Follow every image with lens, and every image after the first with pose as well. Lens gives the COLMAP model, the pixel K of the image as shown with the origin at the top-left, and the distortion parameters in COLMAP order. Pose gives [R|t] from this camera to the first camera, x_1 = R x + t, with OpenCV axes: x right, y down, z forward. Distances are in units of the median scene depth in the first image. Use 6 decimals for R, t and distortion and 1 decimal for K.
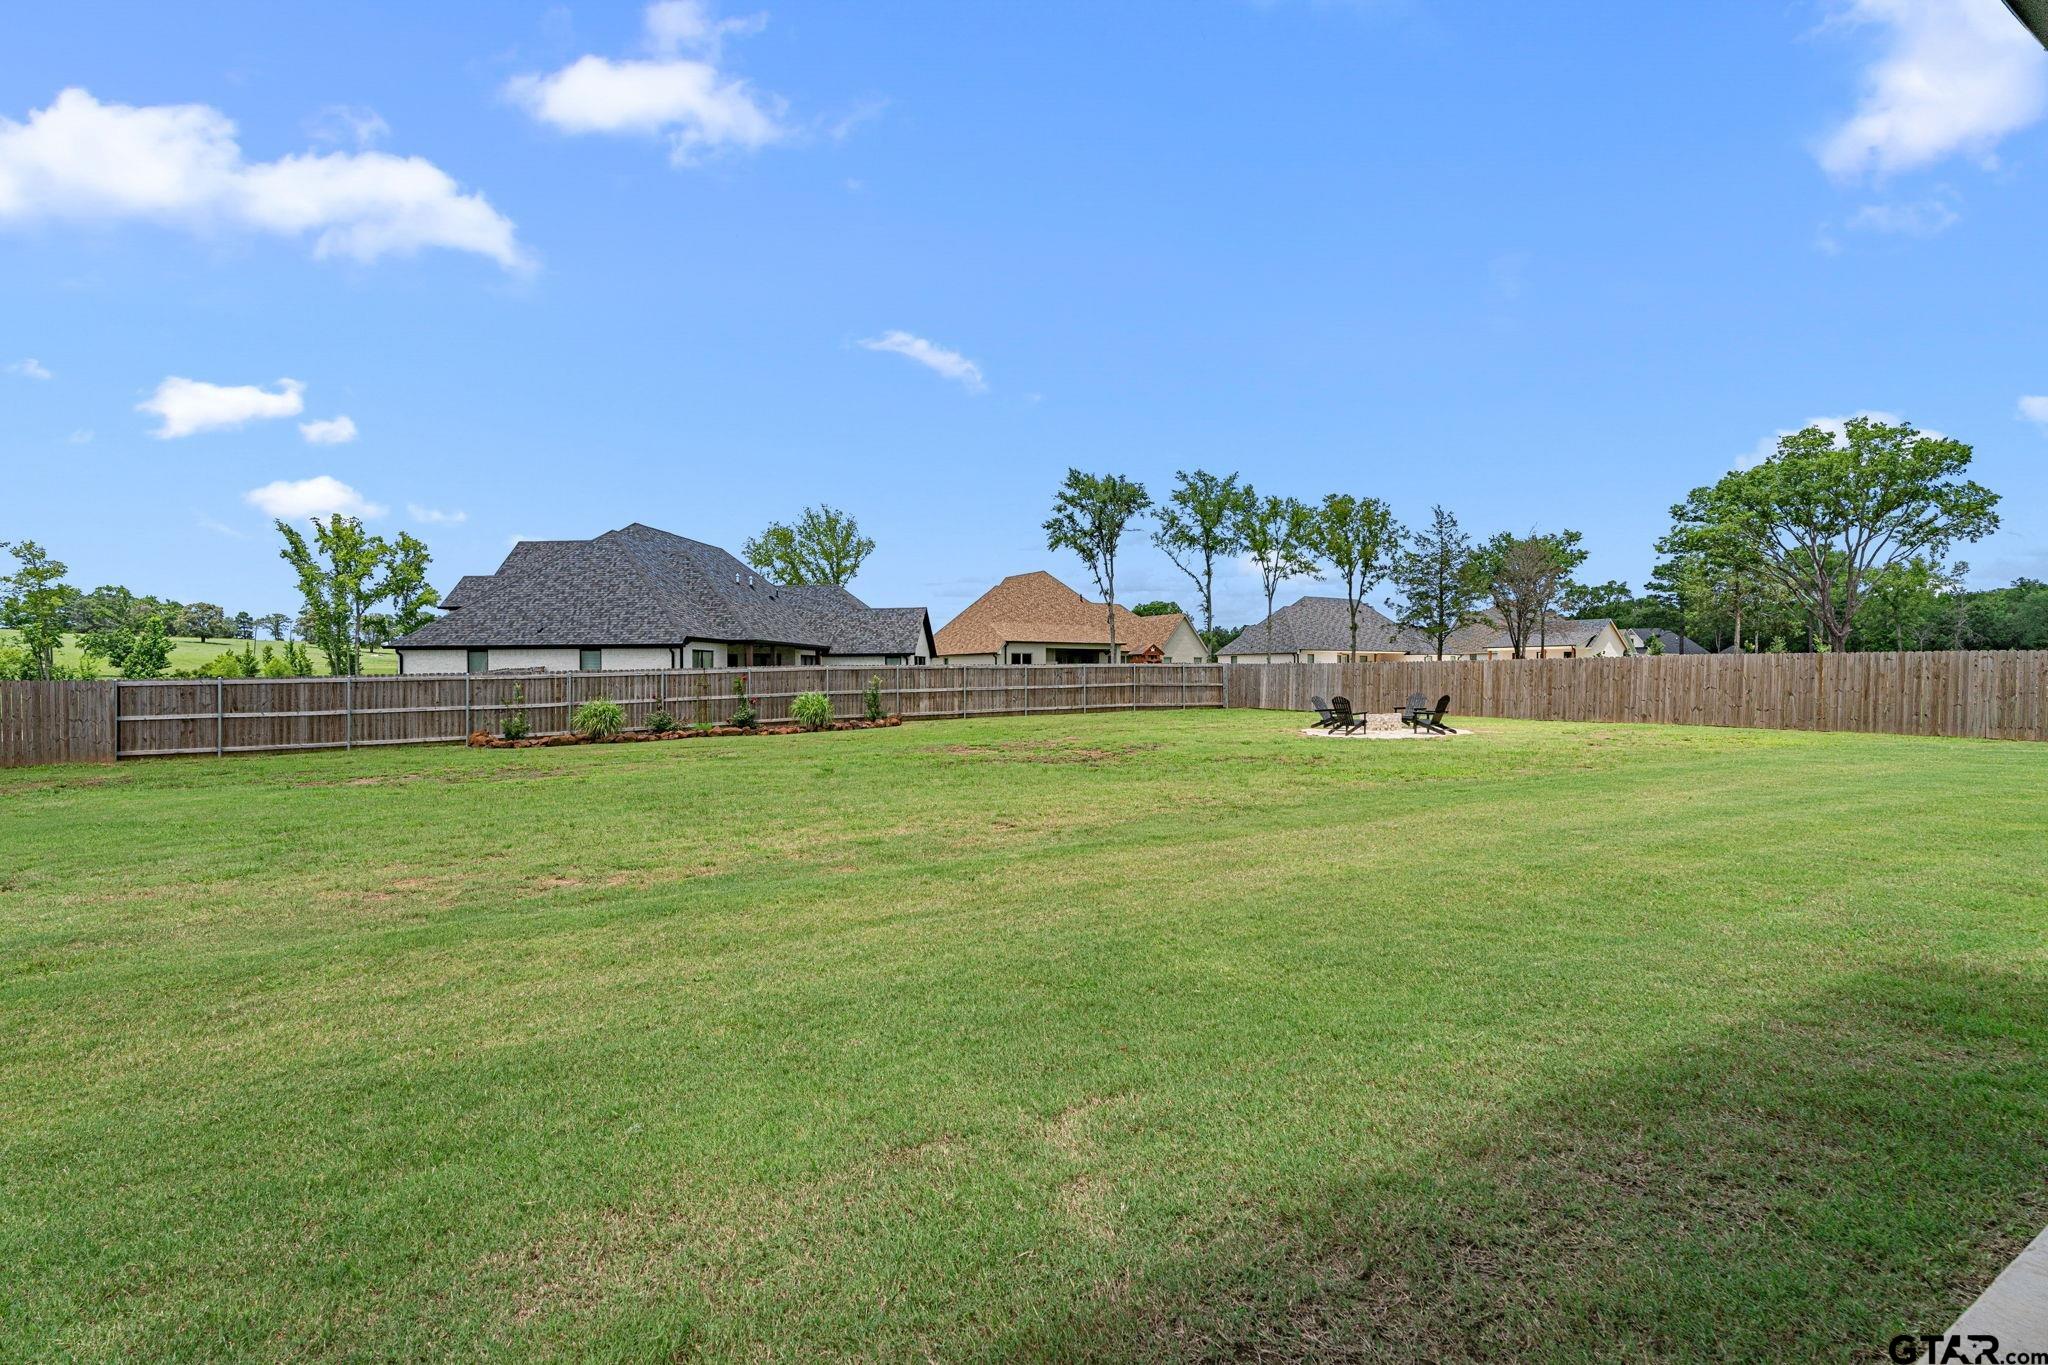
lens RADIAL K [[926.9, 0, 1012.3], [0, 926.9, 665.2], [0, 0, 1]] dist [0.001030, 0.002420]
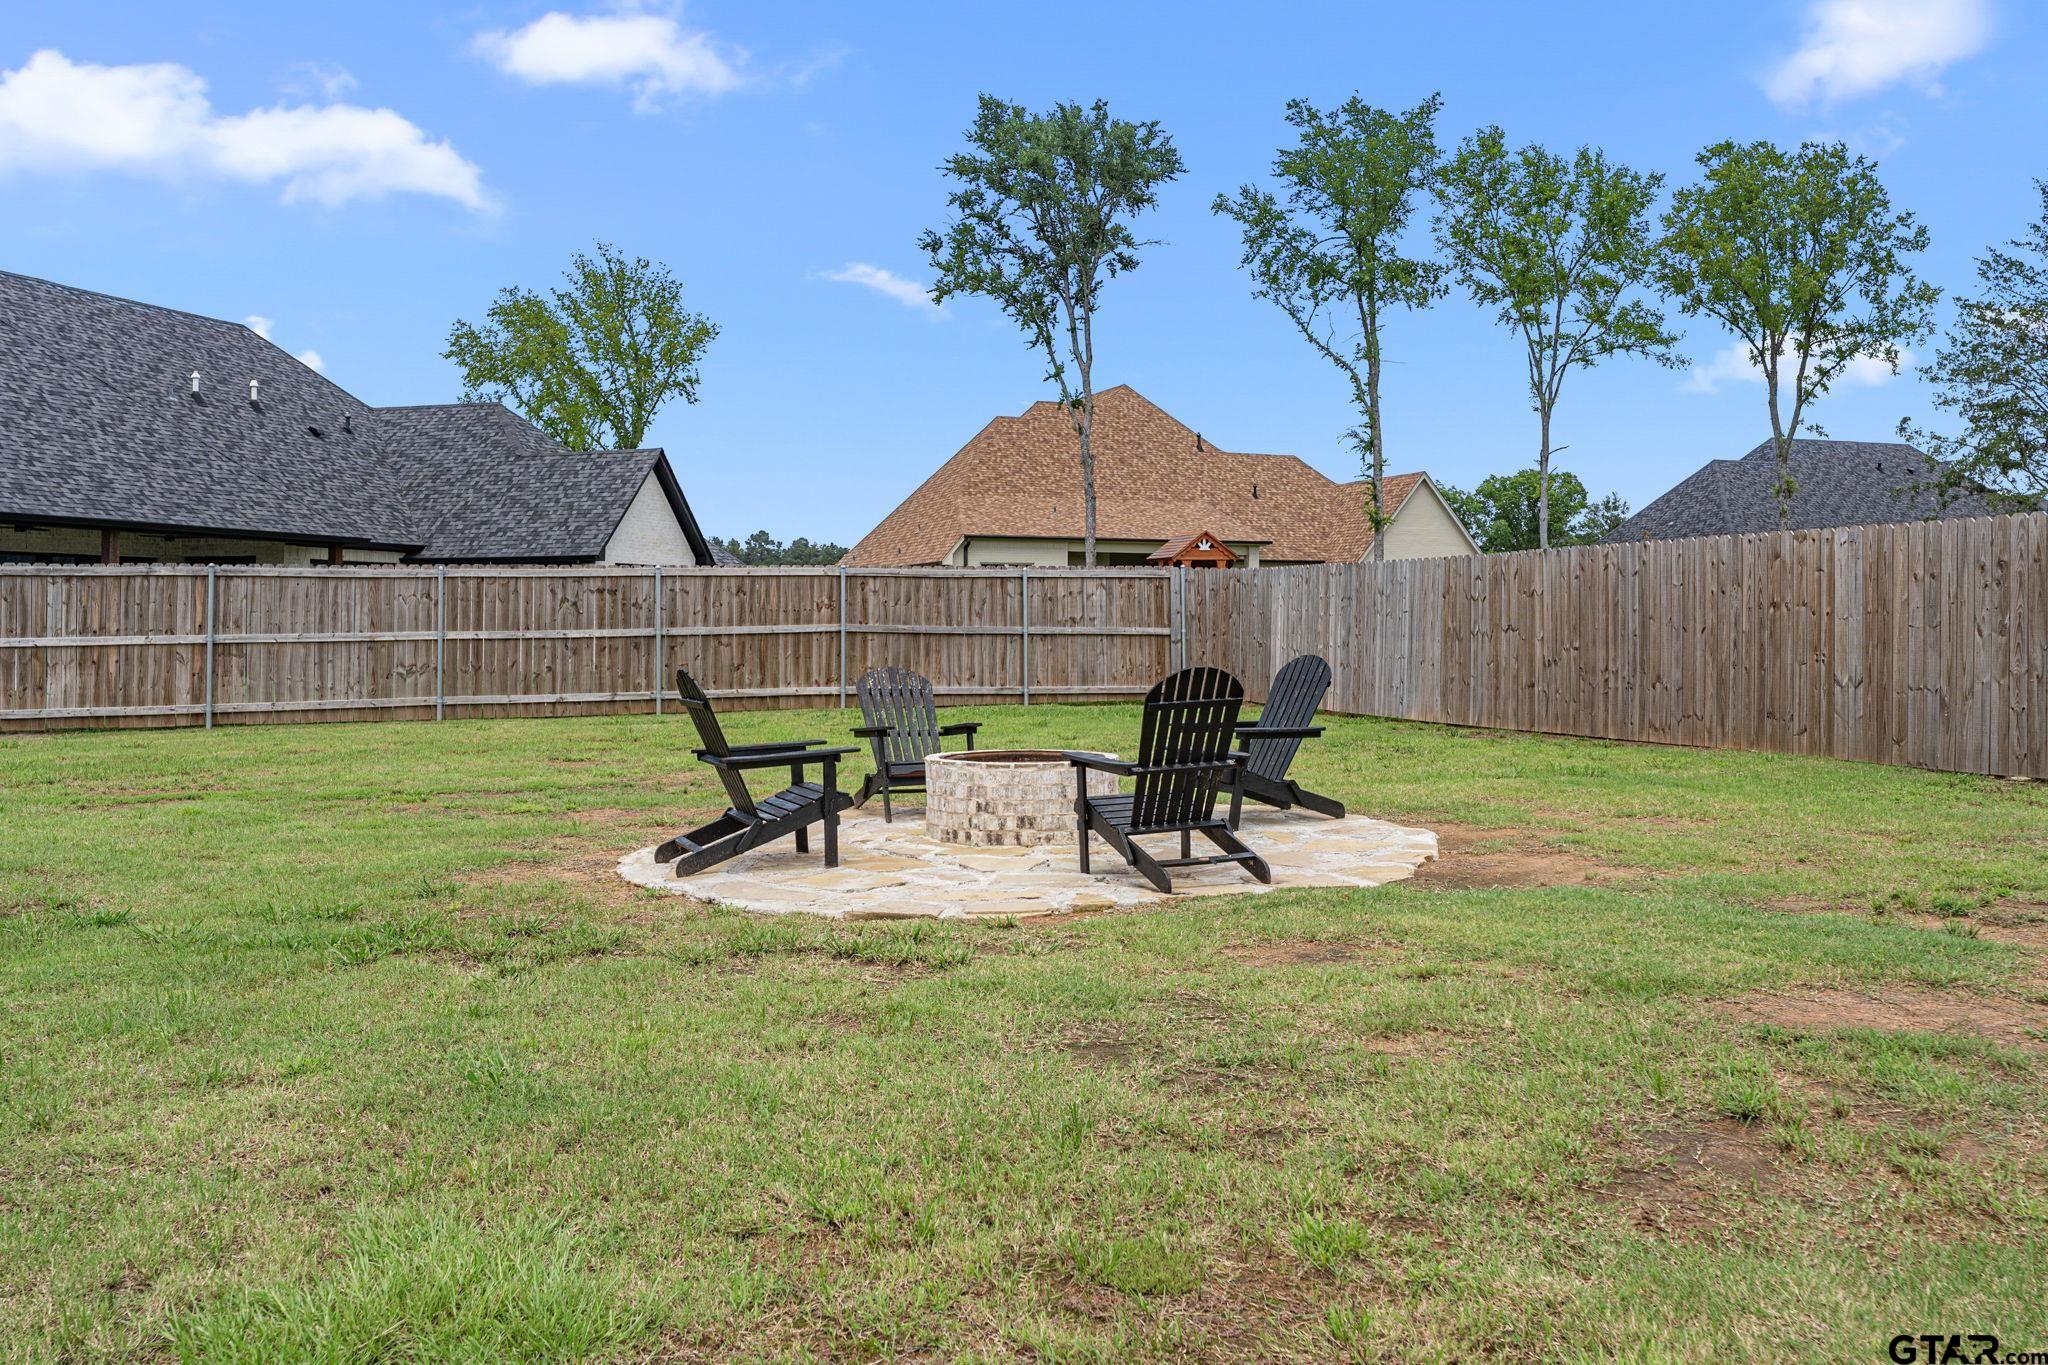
lens RADIAL K [[1648.6, 0, 1041.6], [0, 1648.6, 583.2], [0, 0, 1]] dist [0.006466, 0.009149]
pose [[0.981652, -0.002039, -0.190671, 0.224435], [-0.000439, 0.999916, -0.012953, 0.008466], [0.190681, 0.012799, 0.981569, 0.305209]]
